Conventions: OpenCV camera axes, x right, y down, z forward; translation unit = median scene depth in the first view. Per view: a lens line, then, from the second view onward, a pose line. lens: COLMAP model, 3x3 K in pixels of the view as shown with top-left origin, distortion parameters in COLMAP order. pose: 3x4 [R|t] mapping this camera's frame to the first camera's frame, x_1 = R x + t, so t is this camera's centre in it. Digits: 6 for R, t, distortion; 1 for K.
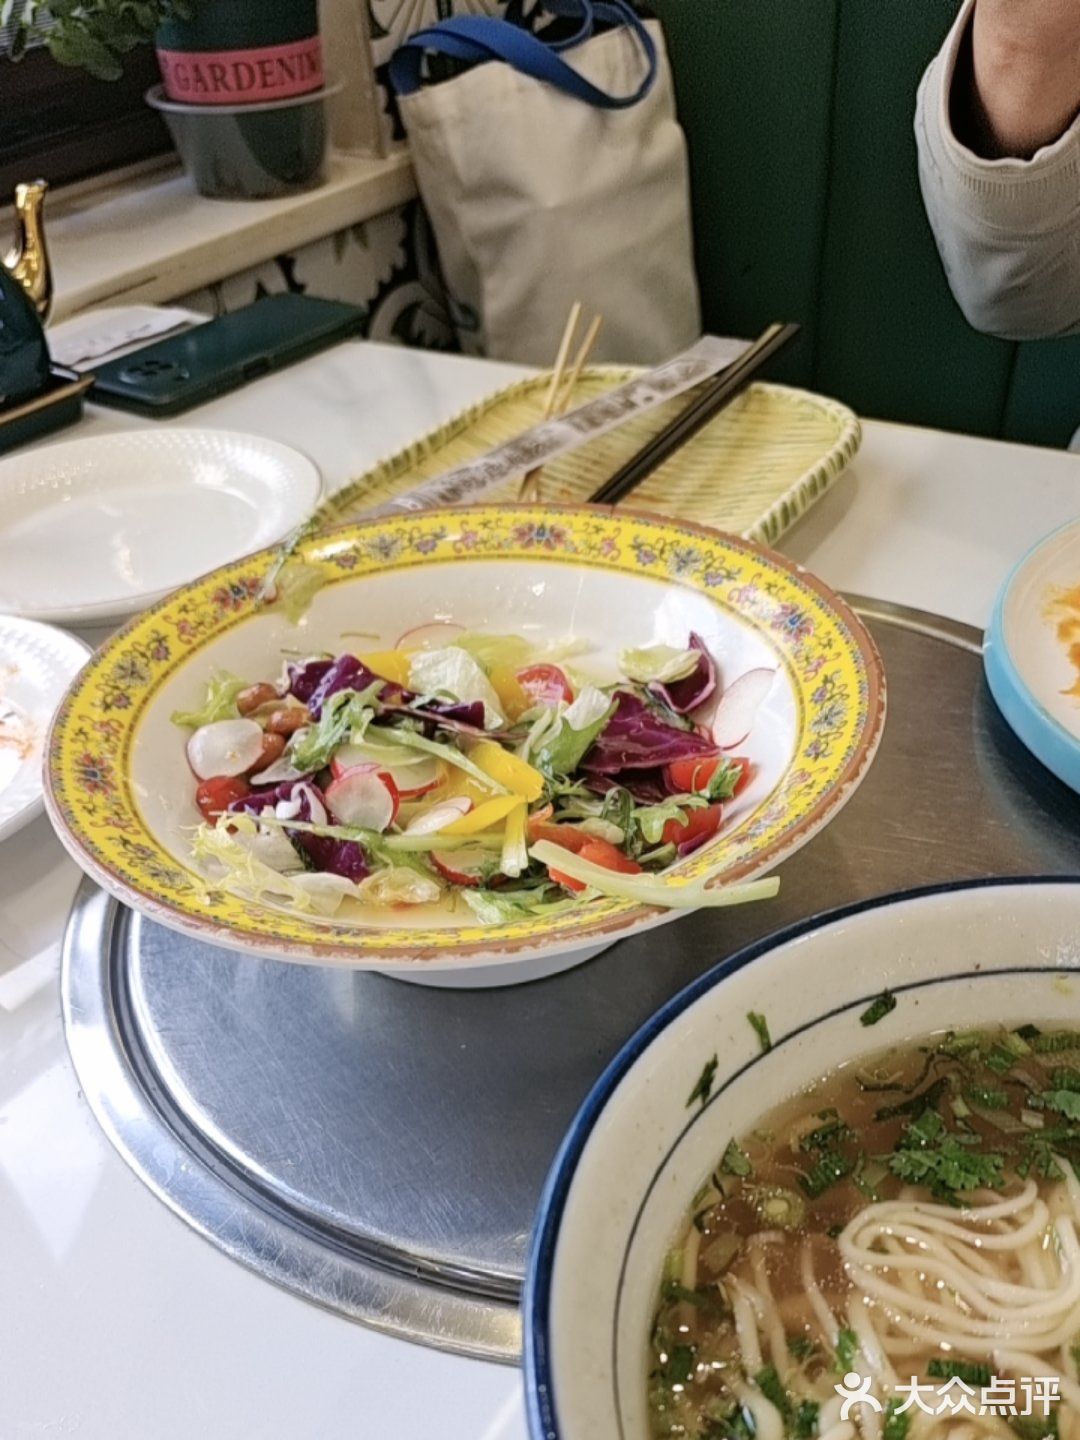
lens RADIAL K [[1461.1, 0, 540.0], [0, 1461.1, 720.0], [0, 0, 1]] dist [0.049080, -0.218407]
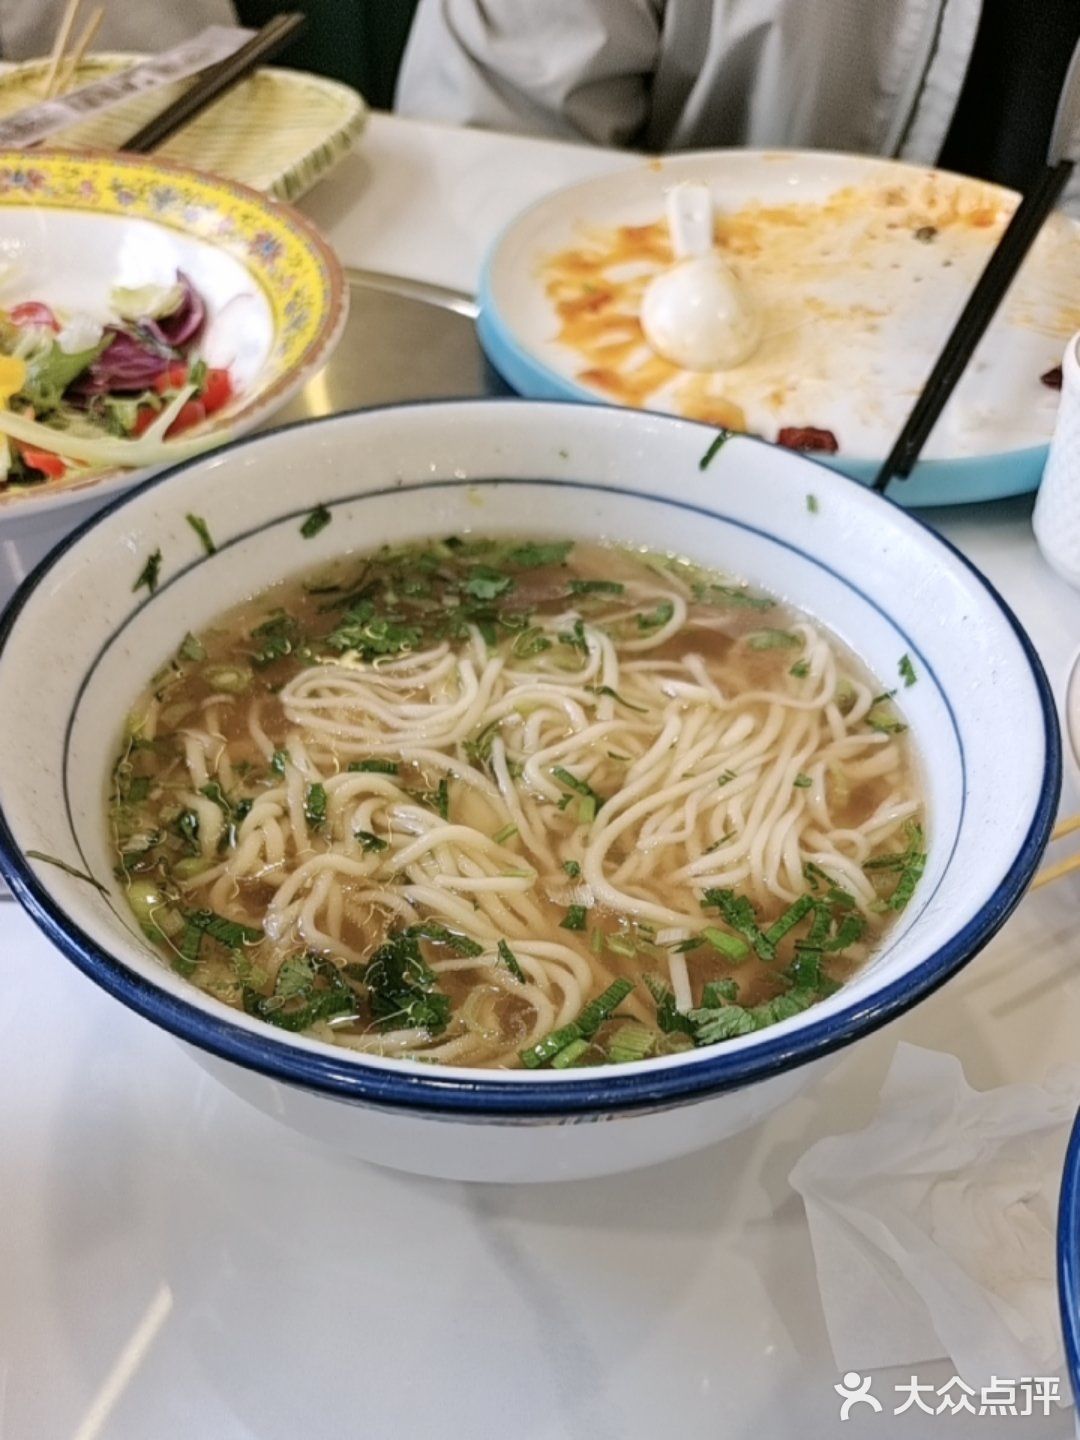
lens RADIAL K [[1461.1, 0, 540.0], [0, 1461.1, 720.0], [0, 0, 1]] dist [0.049080, -0.218407]
pose [[0.964553, -0.106347, 0.241512, 0.075585], [0.071745, 0.986409, 0.147819, 0.136913], [-0.253950, -0.125251, 0.959073, -0.119943]]
